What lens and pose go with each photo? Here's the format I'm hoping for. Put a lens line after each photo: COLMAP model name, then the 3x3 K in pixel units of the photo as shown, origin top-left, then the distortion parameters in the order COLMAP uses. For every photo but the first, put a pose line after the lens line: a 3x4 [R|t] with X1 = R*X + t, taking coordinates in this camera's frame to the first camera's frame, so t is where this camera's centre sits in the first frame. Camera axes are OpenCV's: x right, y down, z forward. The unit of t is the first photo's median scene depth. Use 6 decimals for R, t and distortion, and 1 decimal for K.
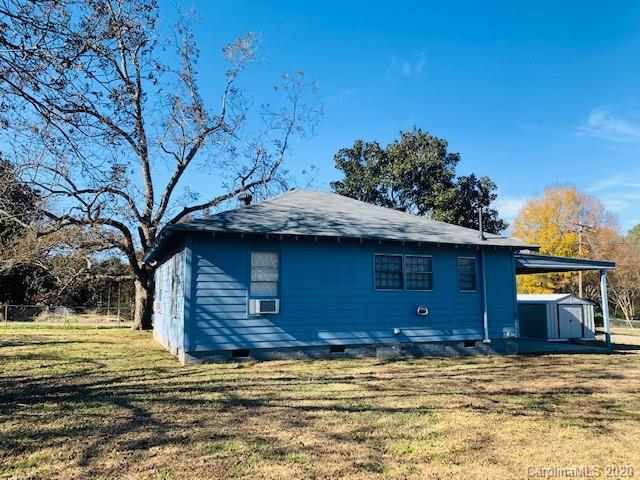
lens RADIAL K [[477.8, 0, 320.0], [0, 477.8, 240.0], [0, 0, 1]] dist [0.043931, -0.068252]
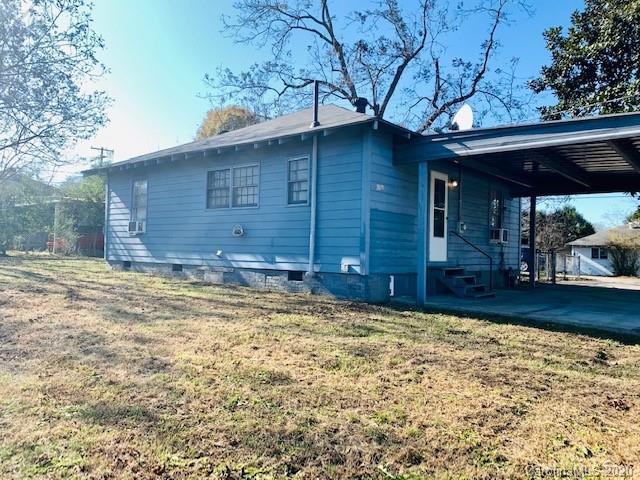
lens RADIAL K [[477.8, 0, 320.0], [0, 477.8, 240.0], [0, 0, 1]] dist [0.043931, -0.068252]
pose [[0.478324, -0.004078, -0.878174, 1.022125], [0.089330, 0.995028, 0.044036, 0.138629], [0.873628, -0.099511, 0.476310, 0.724301]]
